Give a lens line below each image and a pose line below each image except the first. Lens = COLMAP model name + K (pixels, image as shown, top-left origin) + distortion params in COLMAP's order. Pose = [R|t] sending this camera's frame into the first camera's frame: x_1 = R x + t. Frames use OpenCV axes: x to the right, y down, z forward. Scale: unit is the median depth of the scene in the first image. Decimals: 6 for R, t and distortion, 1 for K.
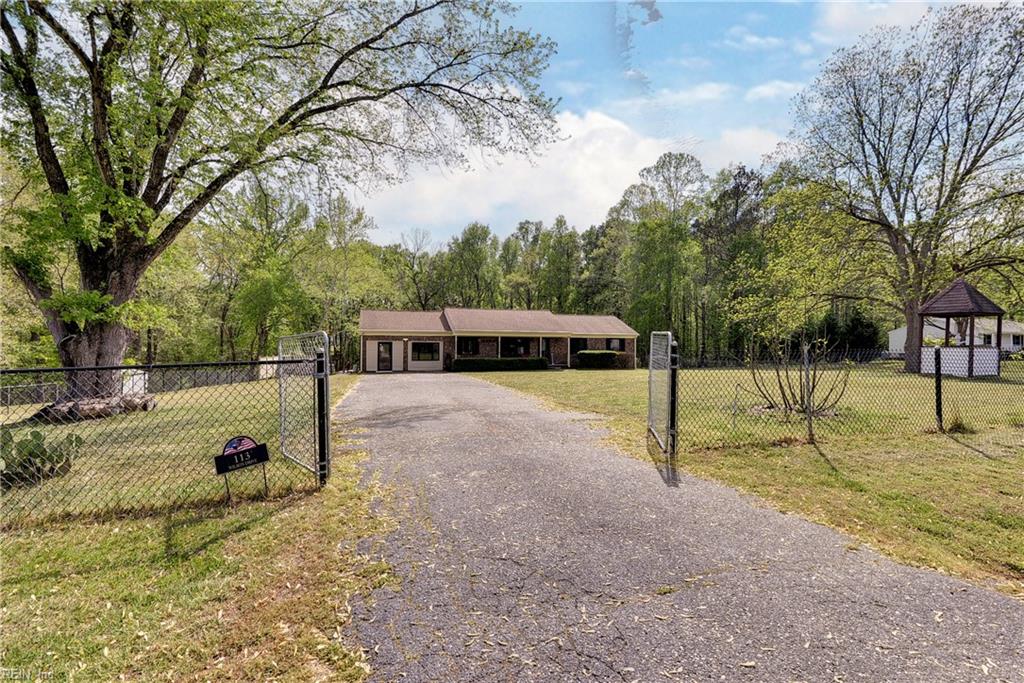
lens RADIAL K [[484.3, 0, 515.4], [0, 484.3, 341.3], [0, 0, 1]] dist [0.015126, -0.009022]
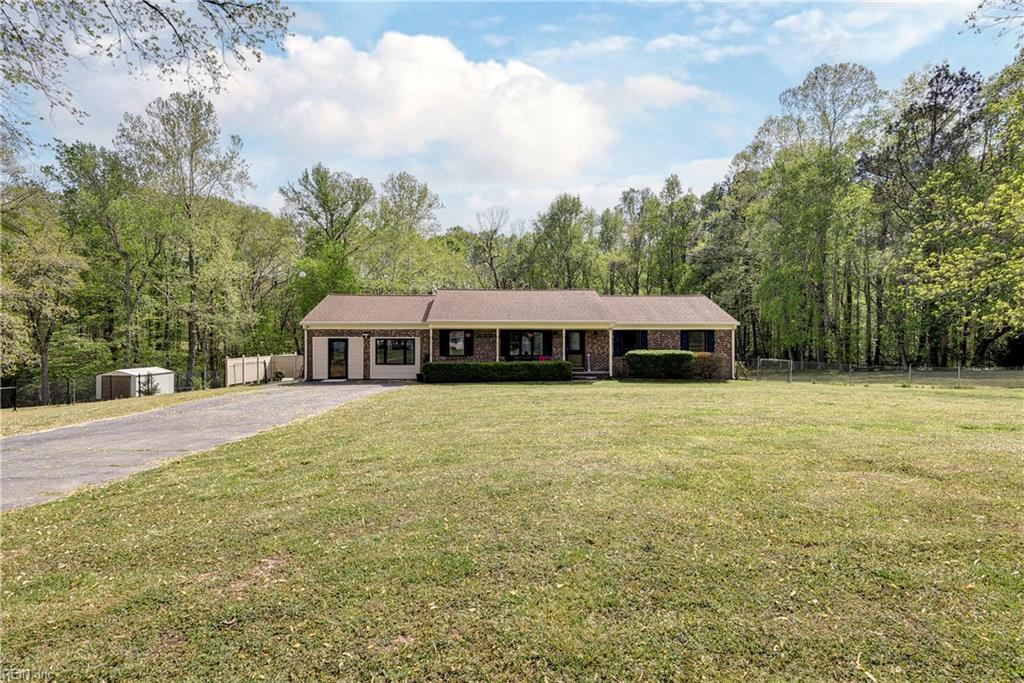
lens RADIAL K [[506.6, 0, 506.7], [0, 506.6, 345.4], [0, 0, 1]] dist [0.005548, -0.004471]
pose [[0.961726, -0.002572, -0.274001, 0.140560], [0.008075, 0.999788, 0.018956, -0.000606], [0.273894, -0.020443, 0.961542, 0.291372]]
